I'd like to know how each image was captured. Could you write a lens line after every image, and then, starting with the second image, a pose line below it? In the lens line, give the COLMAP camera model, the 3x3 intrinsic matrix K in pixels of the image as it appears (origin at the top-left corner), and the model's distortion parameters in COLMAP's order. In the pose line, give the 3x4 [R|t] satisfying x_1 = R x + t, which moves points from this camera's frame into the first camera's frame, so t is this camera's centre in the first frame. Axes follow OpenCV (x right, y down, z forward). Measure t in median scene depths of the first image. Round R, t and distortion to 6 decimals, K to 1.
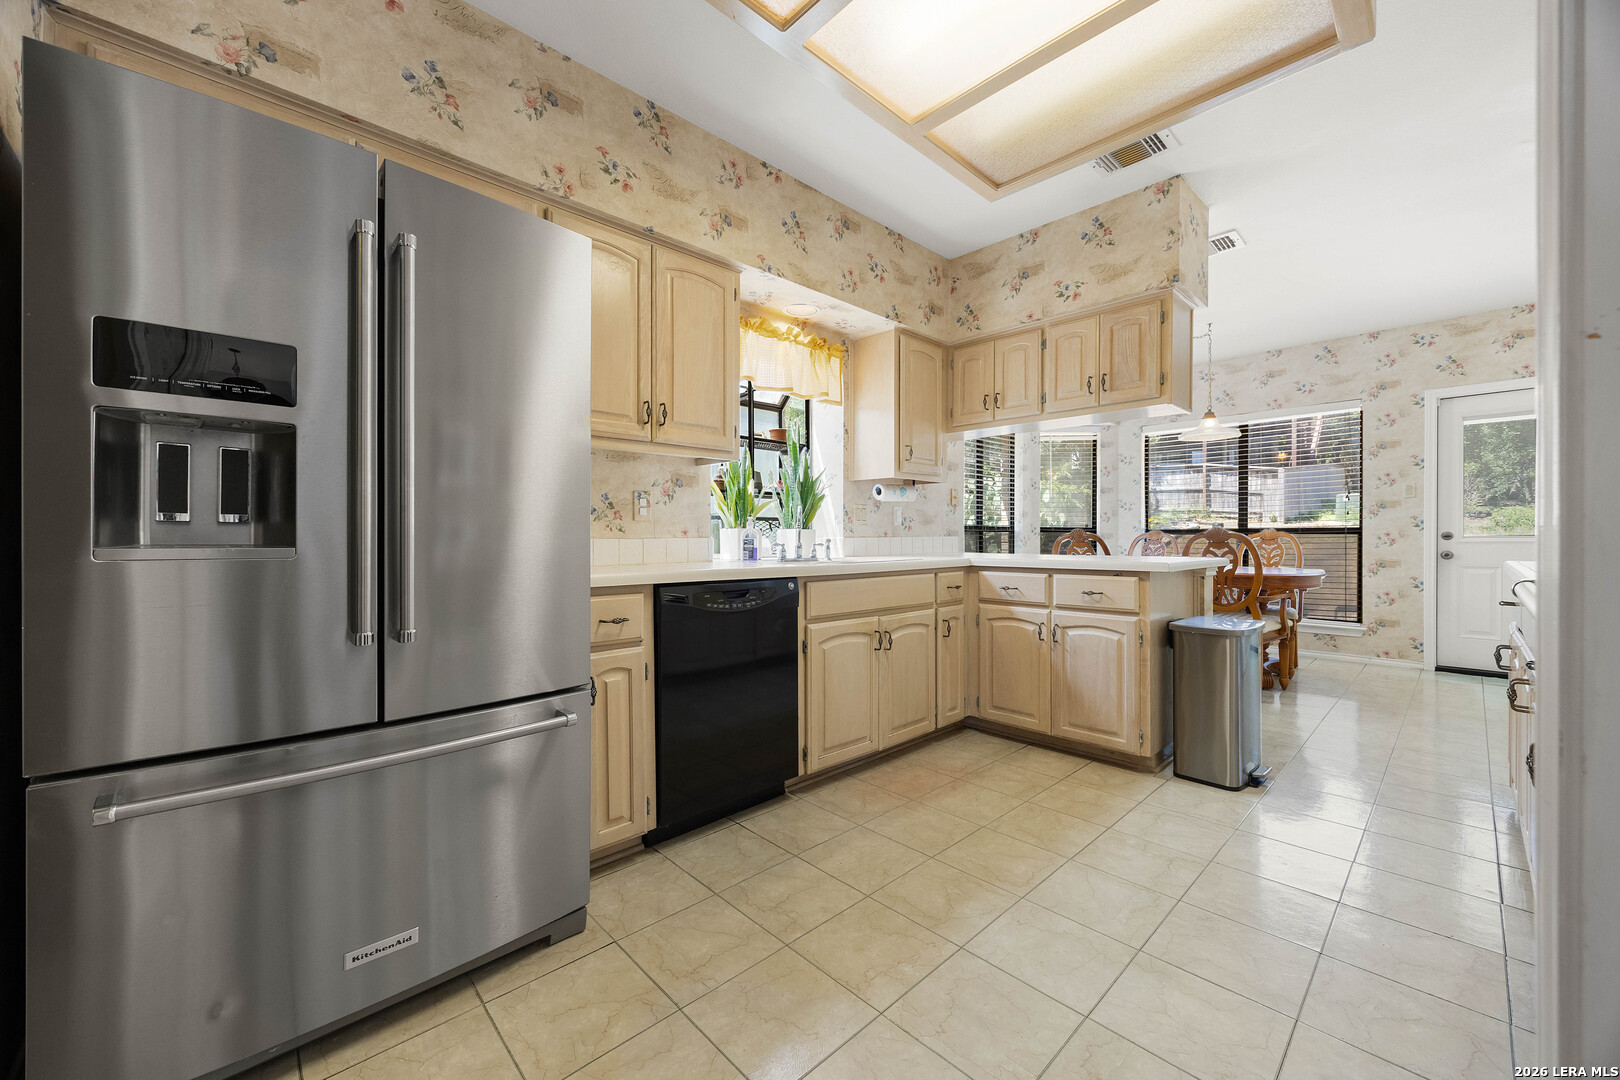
lens RADIAL K [[646.4, 0, 810.8], [0, 646.4, 539.2], [0, 0, 1]] dist [0.009308, -0.001205]
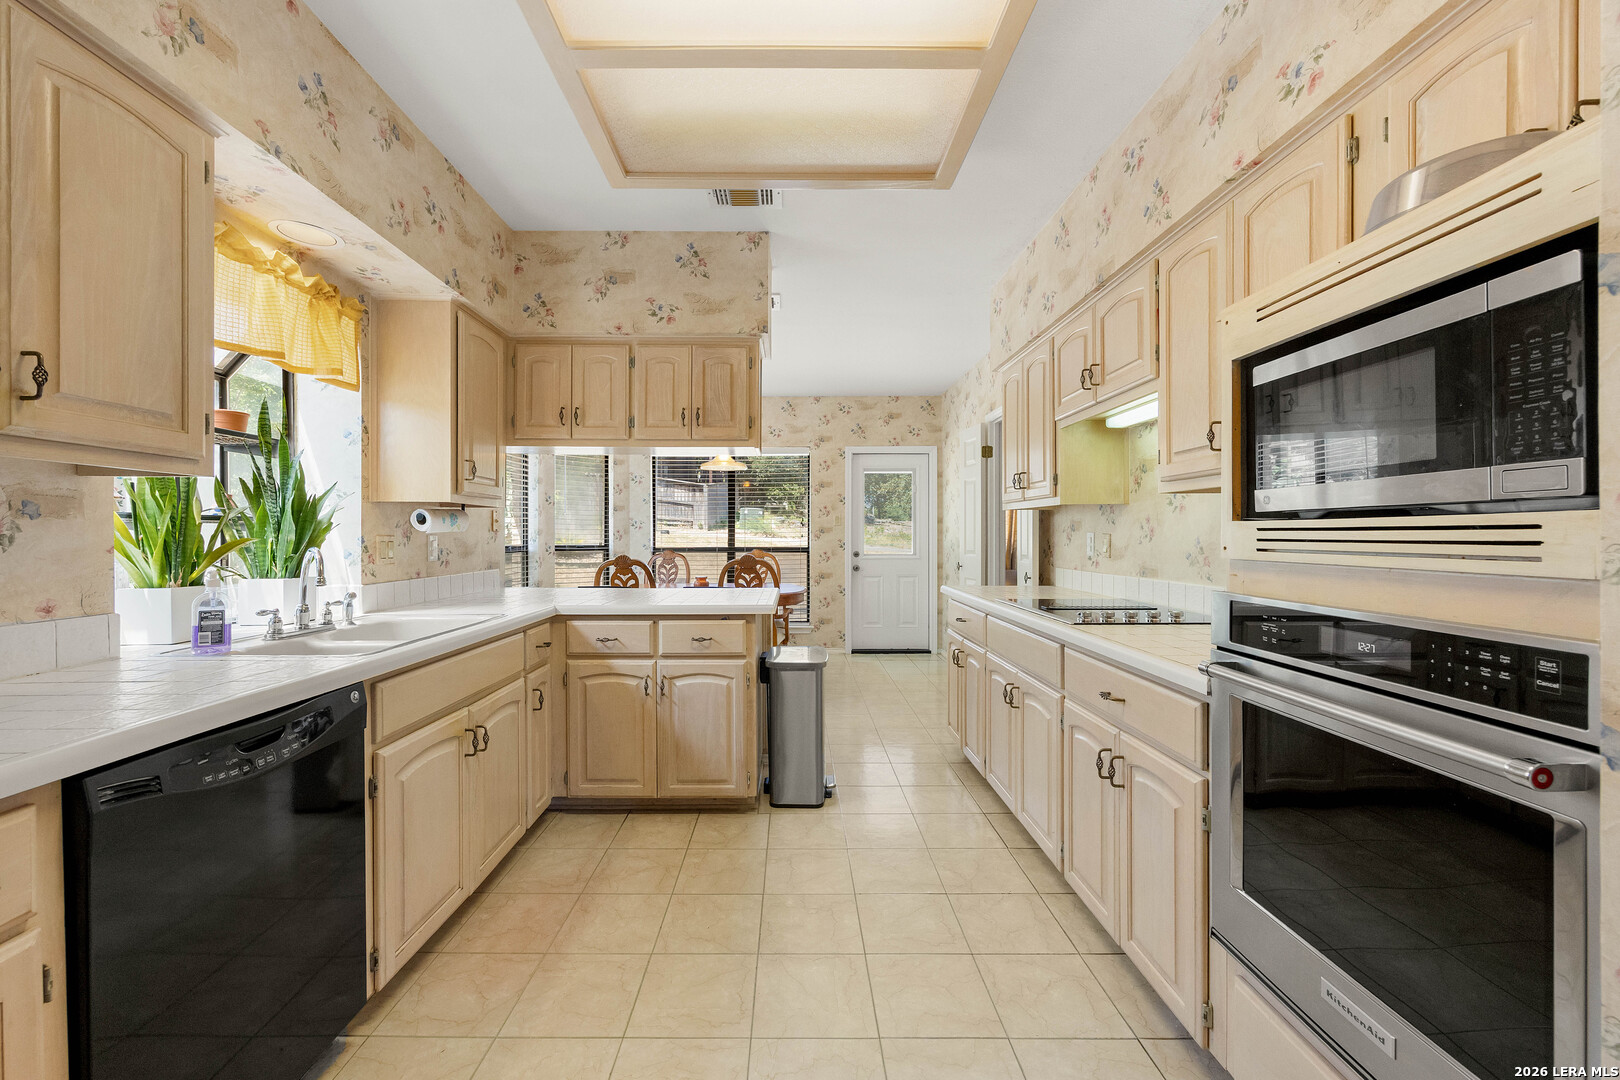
lens RADIAL K [[646.4, 0, 797.4], [0, 646.4, 539.3], [0, 0, 1]] dist [0.009308, -0.001205]
pose [[0.692802, -0.000628, 0.721127, -0.142082], [-0.001734, 0.999995, 0.002537, -0.060469], [-0.721126, -0.003008, 0.692798, 0.218807]]
